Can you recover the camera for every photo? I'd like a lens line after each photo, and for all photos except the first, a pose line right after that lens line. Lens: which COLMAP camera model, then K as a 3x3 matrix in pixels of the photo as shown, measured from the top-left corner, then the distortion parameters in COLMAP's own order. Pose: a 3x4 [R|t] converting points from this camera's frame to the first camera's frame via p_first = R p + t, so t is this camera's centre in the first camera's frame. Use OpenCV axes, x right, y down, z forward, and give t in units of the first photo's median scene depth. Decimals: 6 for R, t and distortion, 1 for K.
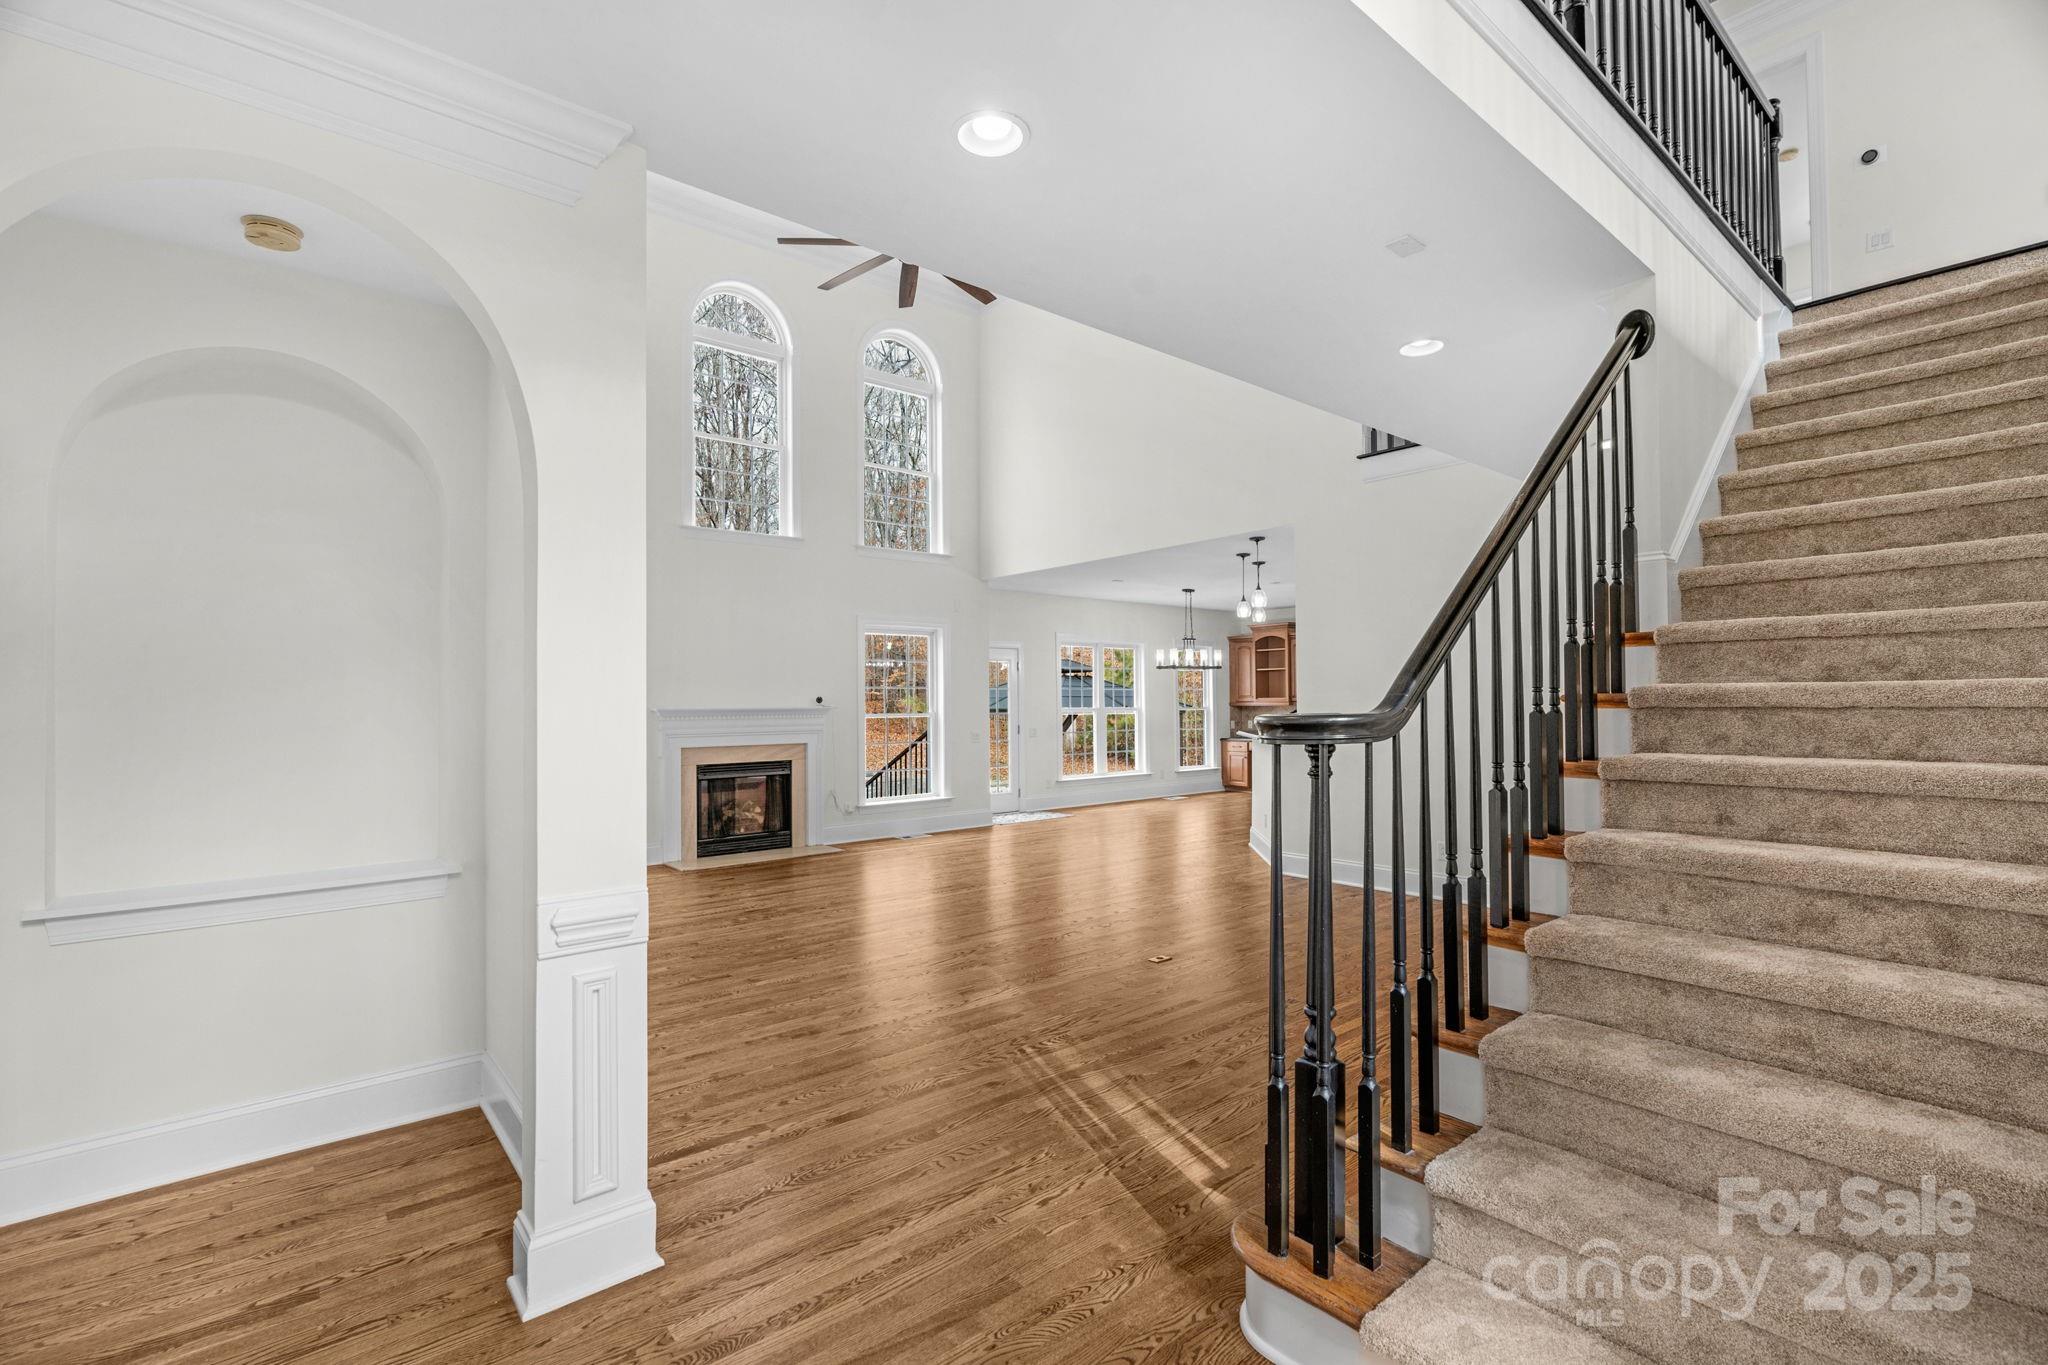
lens RADIAL K [[936.3, 0, 1024.0], [0, 936.3, 682.5], [0, 0, 1]] dist [-0.002390, 0.004211]
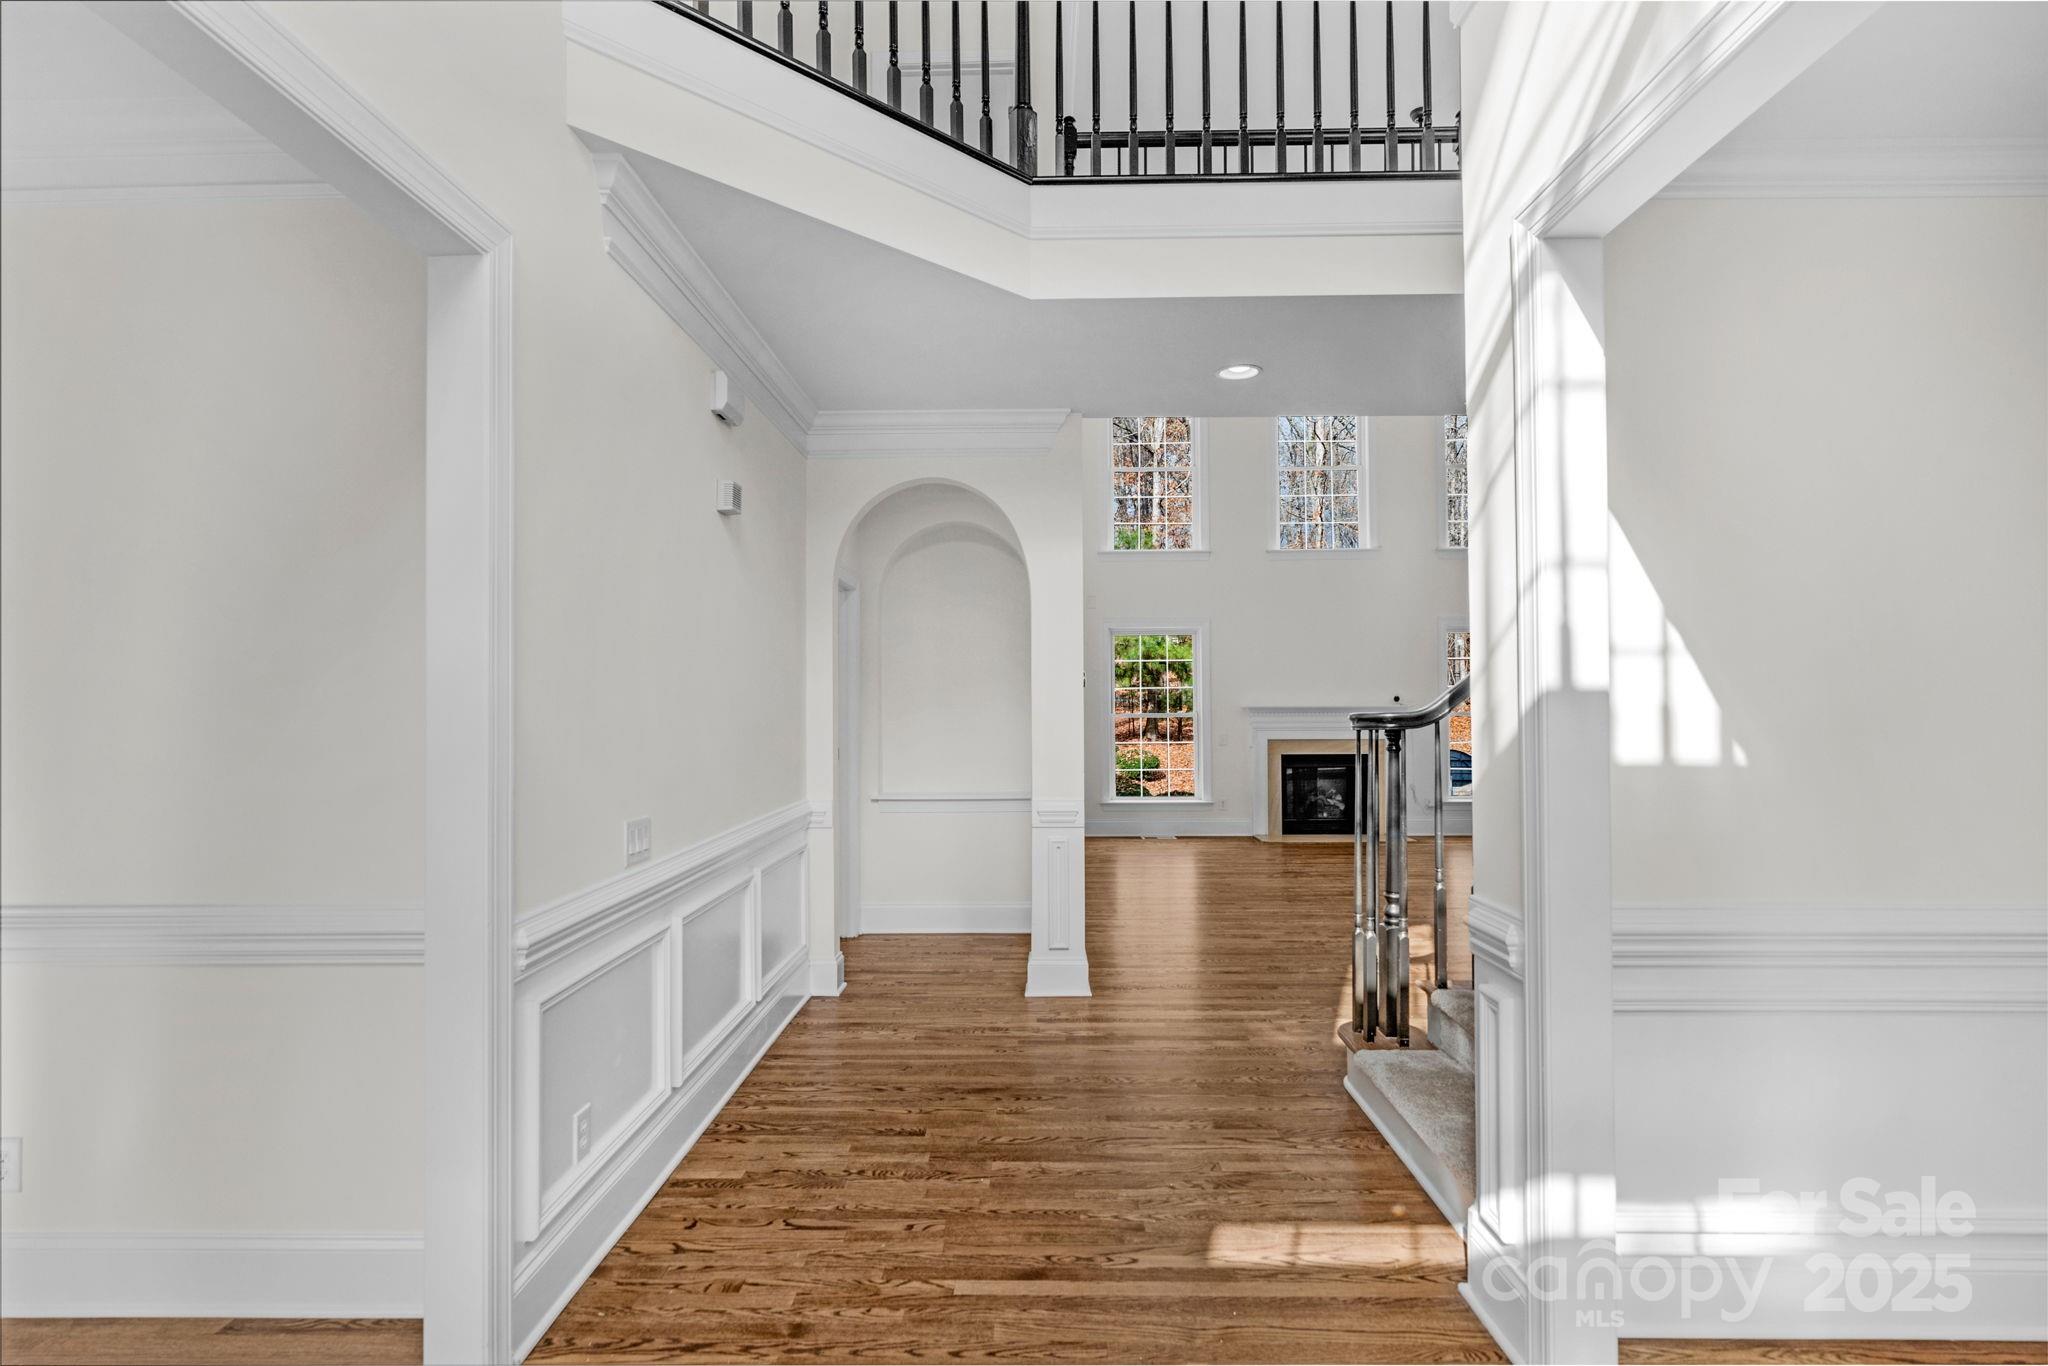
lens RADIAL K [[1044.9, 0, 1024.0], [0, 1044.9, 683.0], [0, 0, 1]] dist [0.000076, 0.001320]
pose [[0.760352, -0.006243, -0.649481, 0.261617], [0.009947, 0.999948, 0.002033, -0.007417], [0.649435, -0.008007, 0.760375, -0.206148]]
